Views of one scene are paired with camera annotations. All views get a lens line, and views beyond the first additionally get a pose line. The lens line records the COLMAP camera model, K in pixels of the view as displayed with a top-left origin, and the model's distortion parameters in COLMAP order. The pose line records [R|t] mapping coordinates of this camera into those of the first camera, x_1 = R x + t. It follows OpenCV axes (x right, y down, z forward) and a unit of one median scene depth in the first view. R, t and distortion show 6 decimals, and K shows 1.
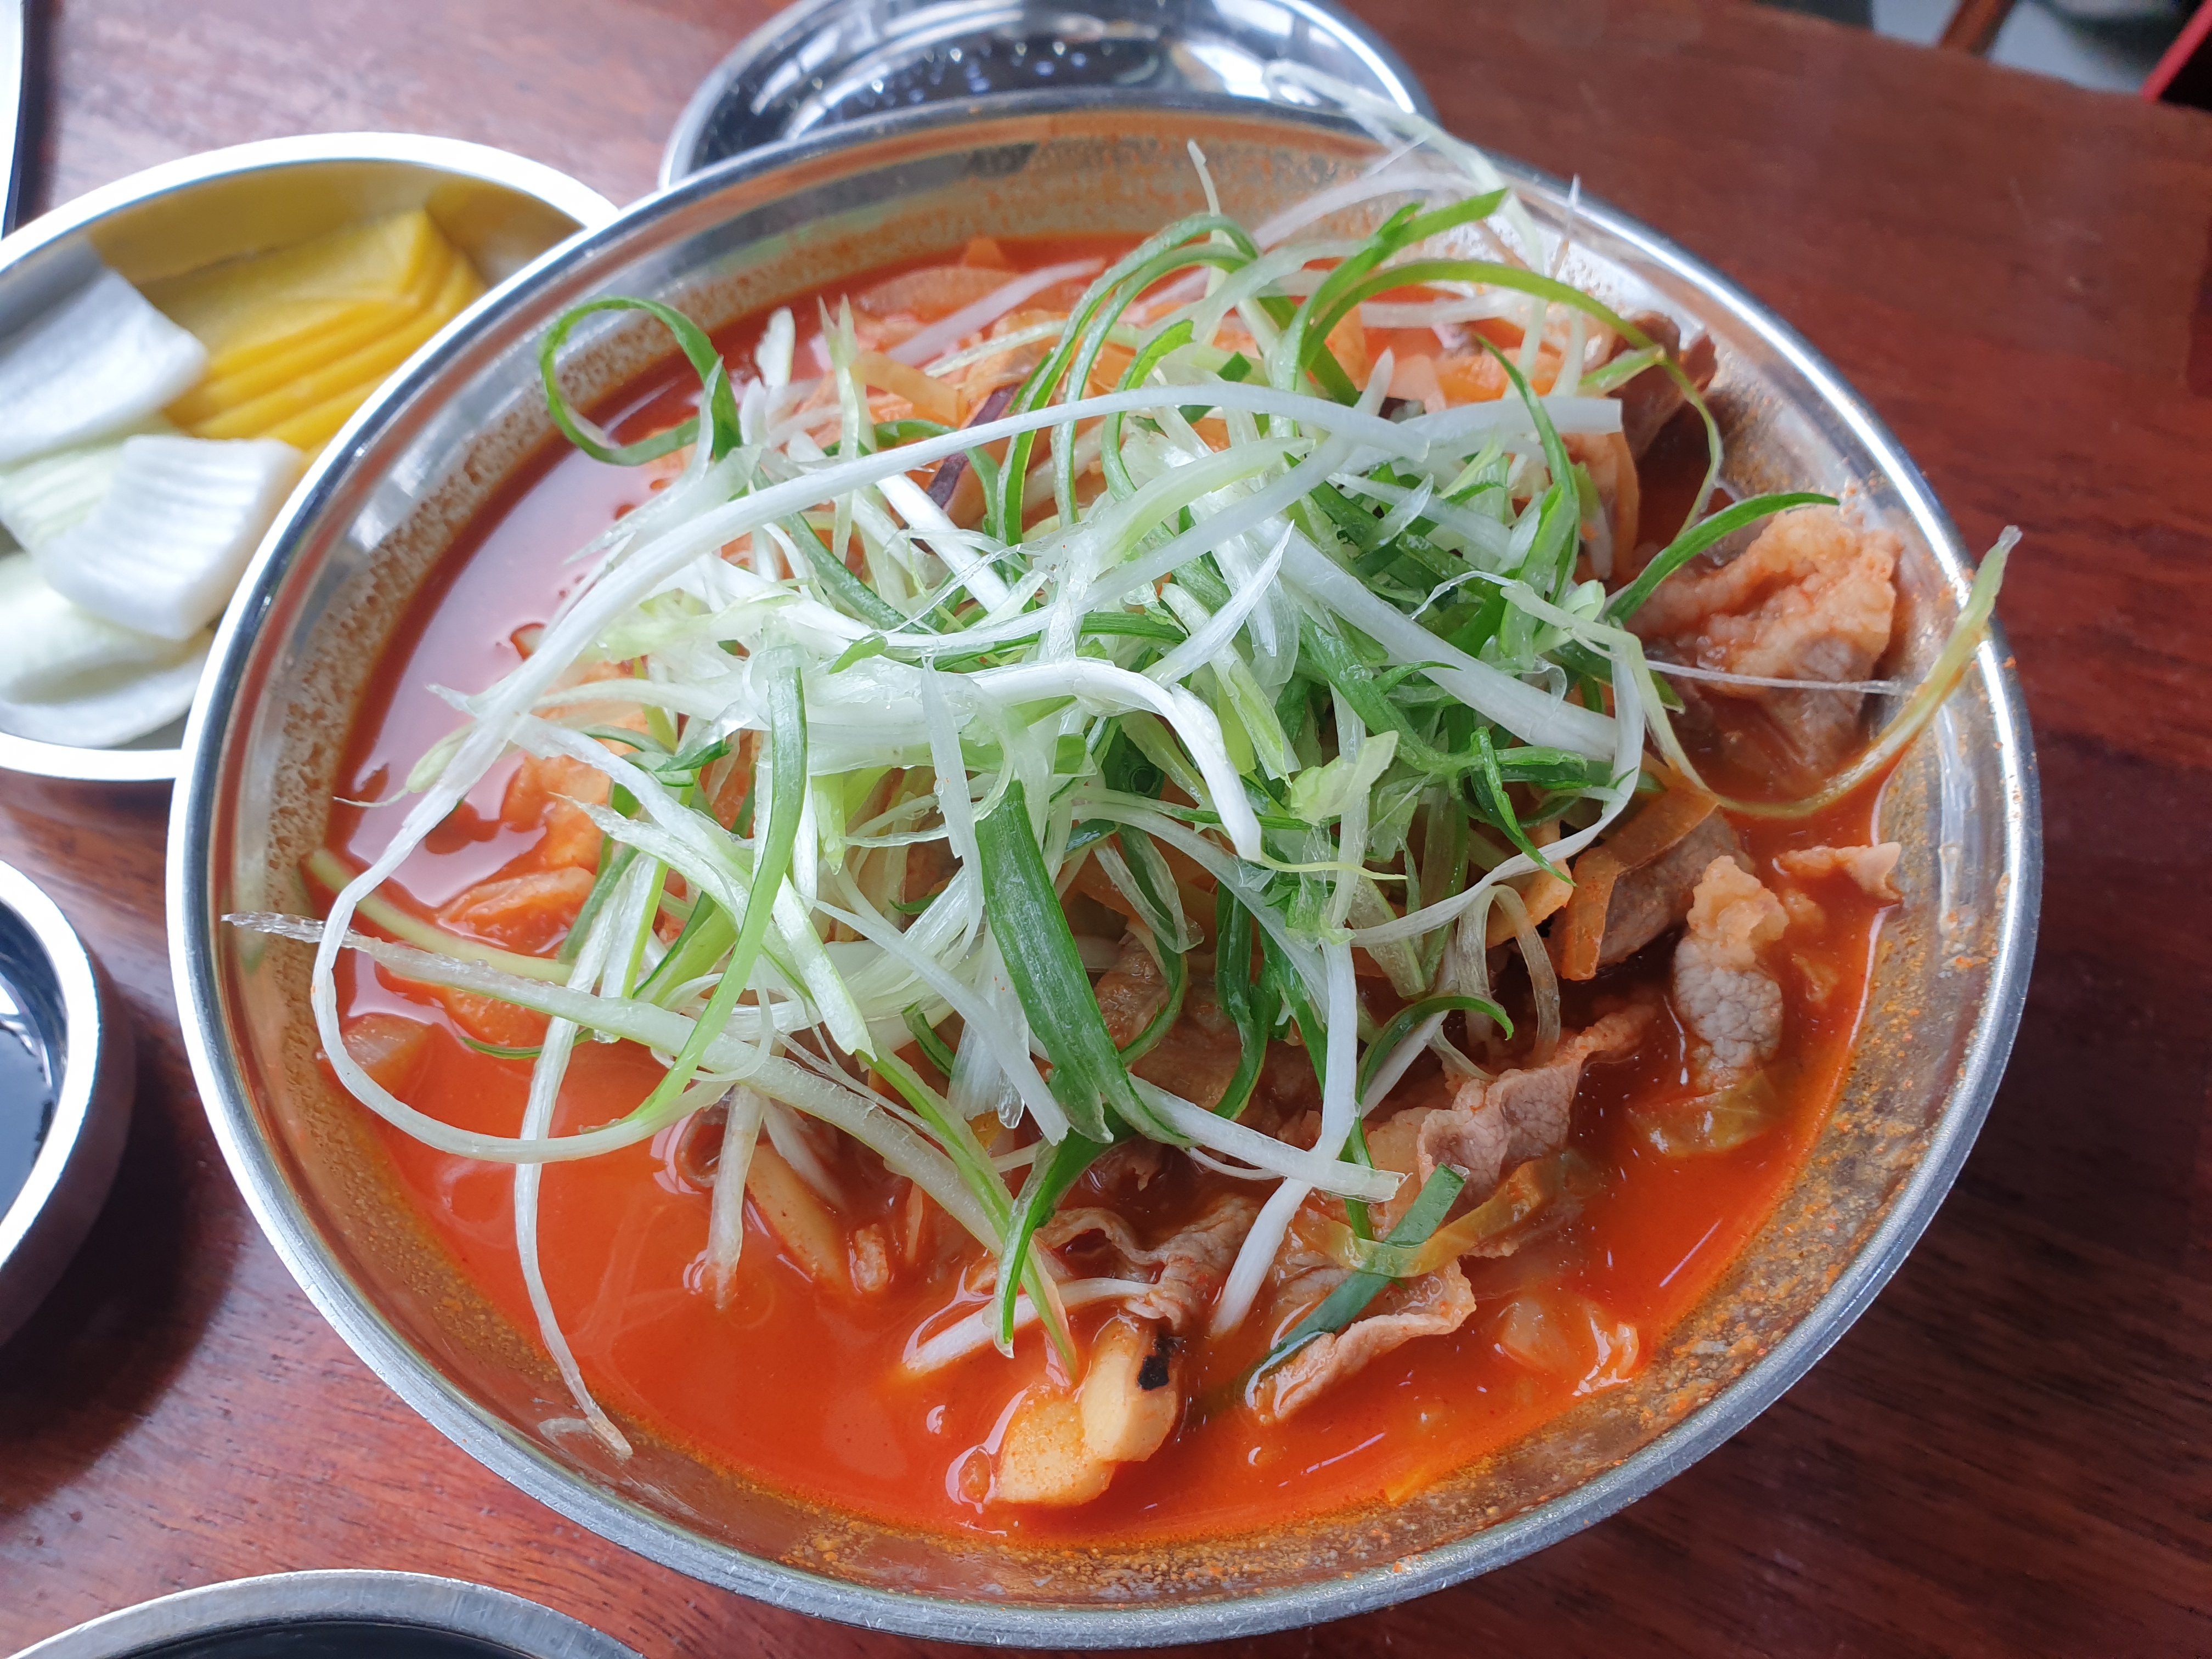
lens RADIAL K [[1955.4, 0, 1106.0], [0, 1955.4, 829.5], [0, 0, 1]] dist [0.004552, -0.194074]
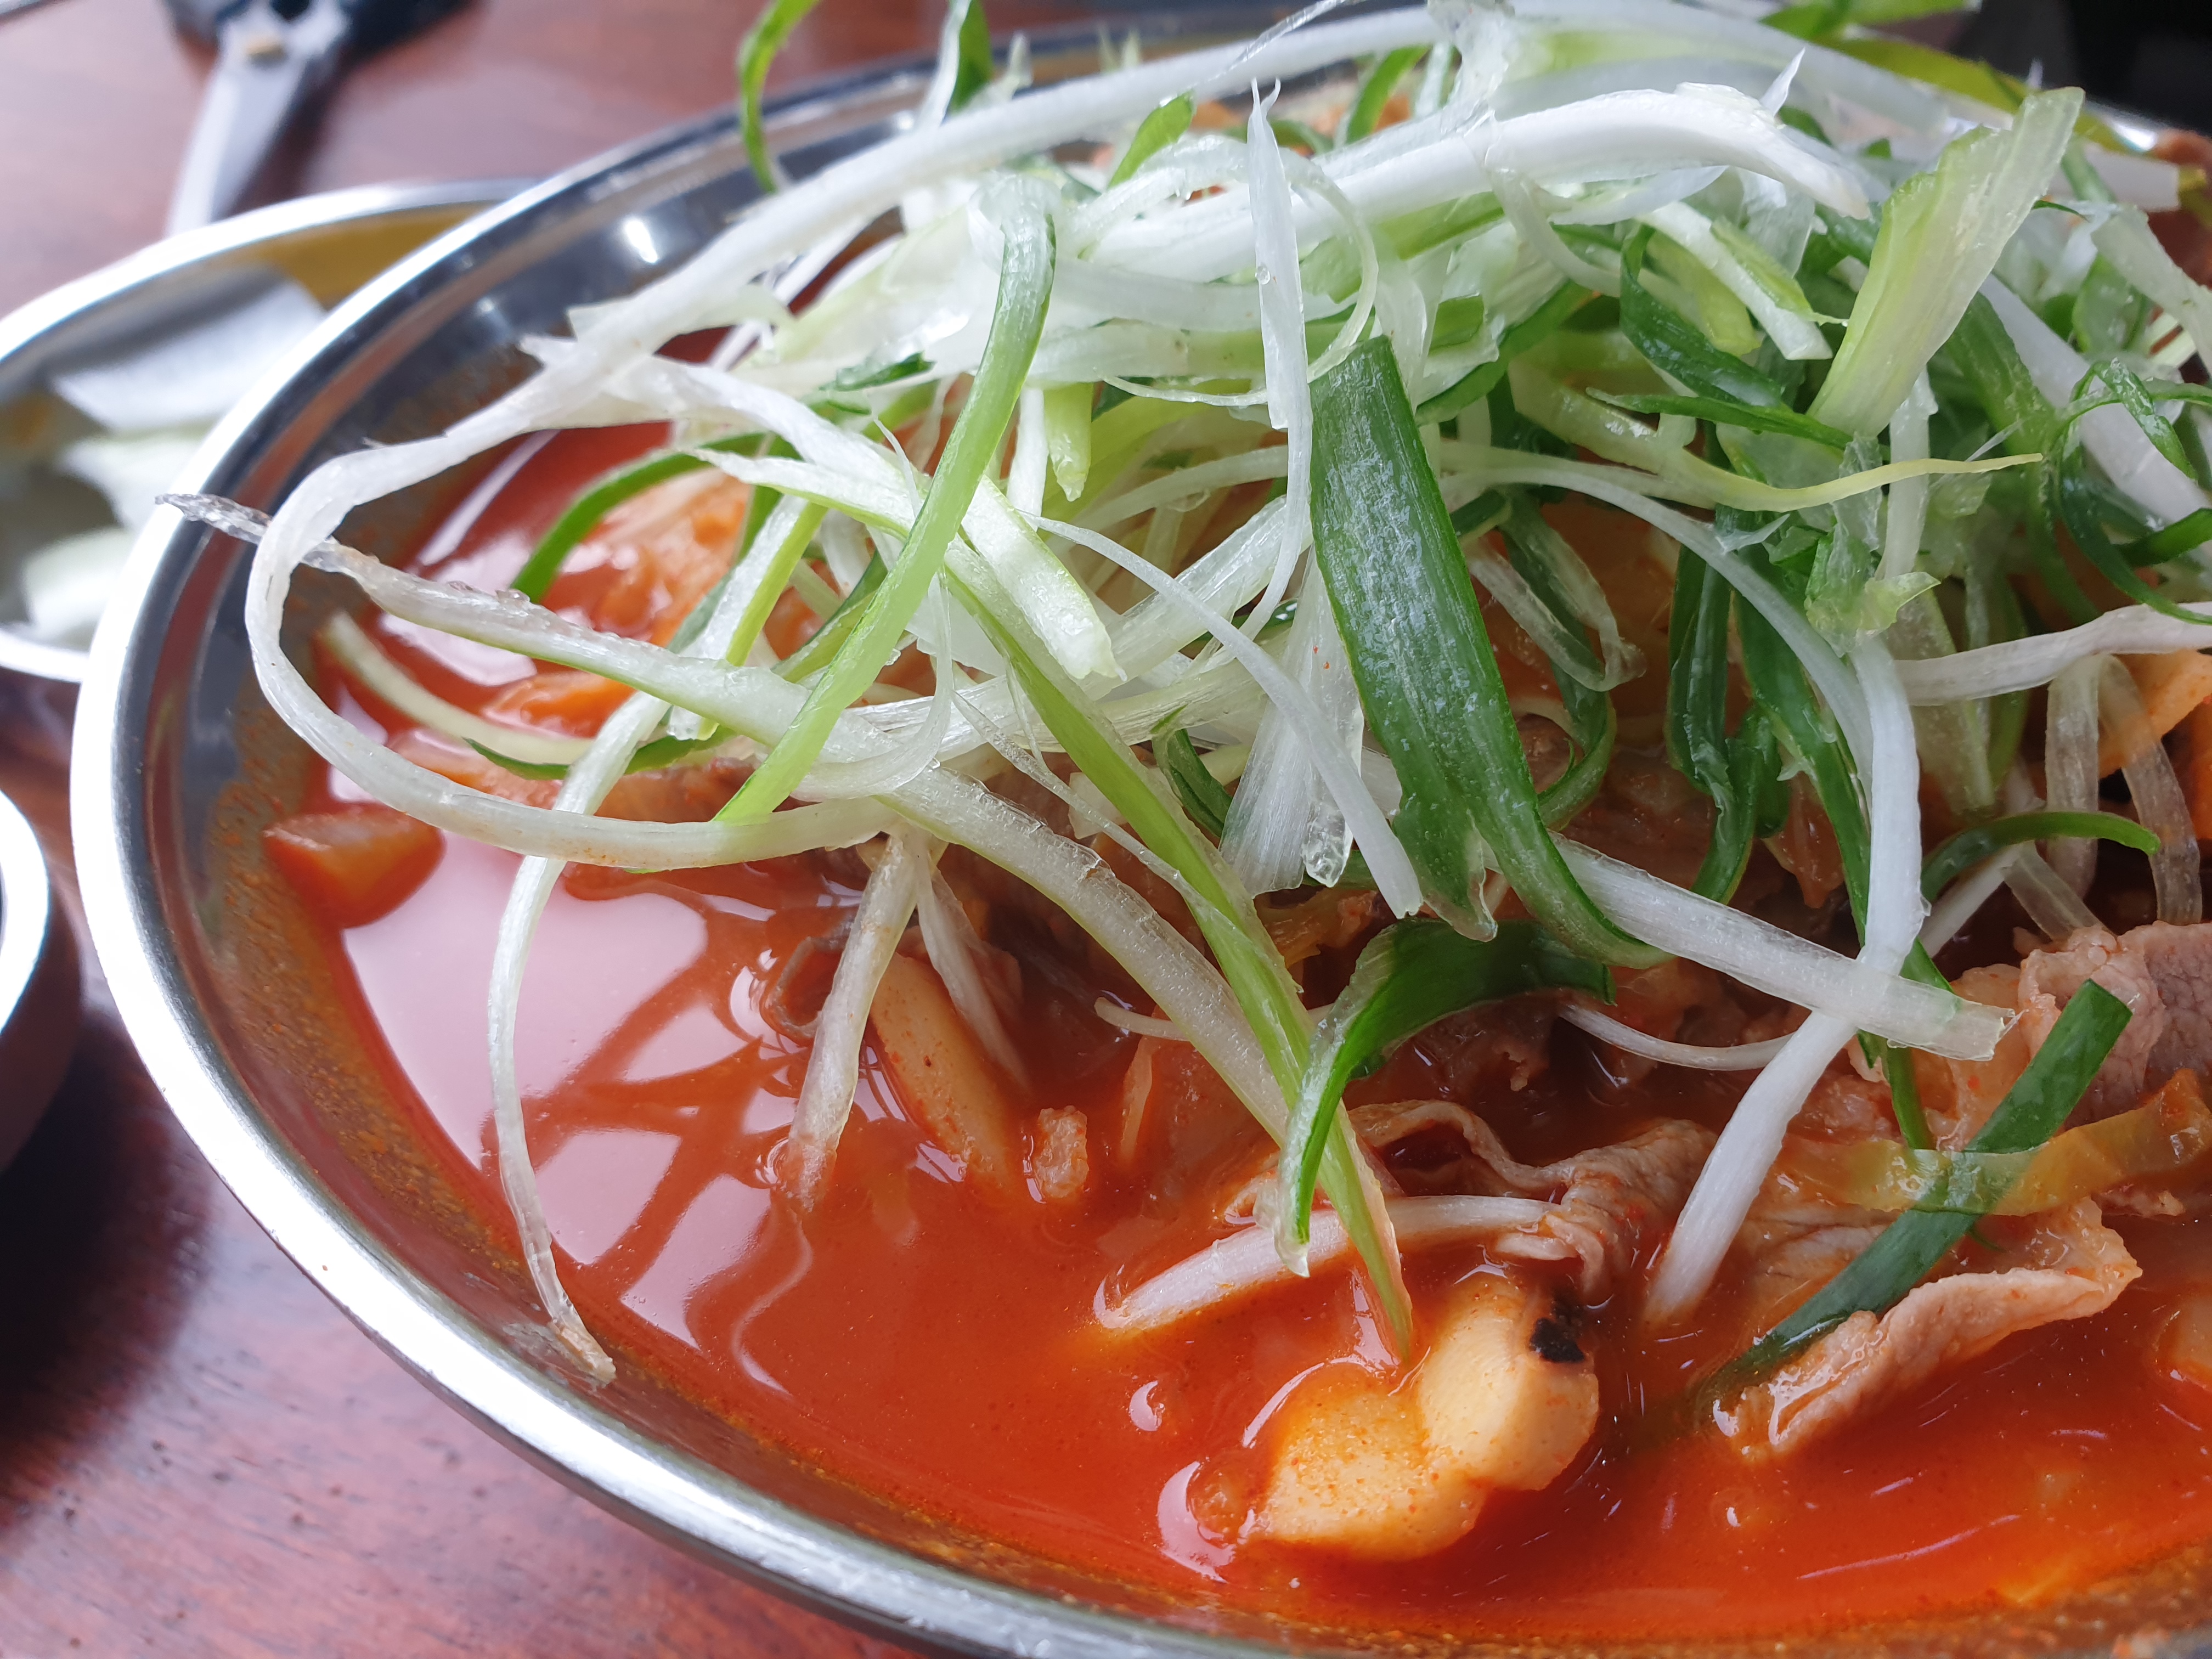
lens RADIAL K [[1955.4, 0, 1106.0], [0, 1955.4, 829.5], [0, 0, 1]] dist [0.004552, -0.194074]
pose [[0.992594, 0.072048, -0.097811, -0.057245], [-0.092668, 0.969681, -0.226122, 0.267866], [0.078554, 0.233511, 0.969176, 0.411041]]
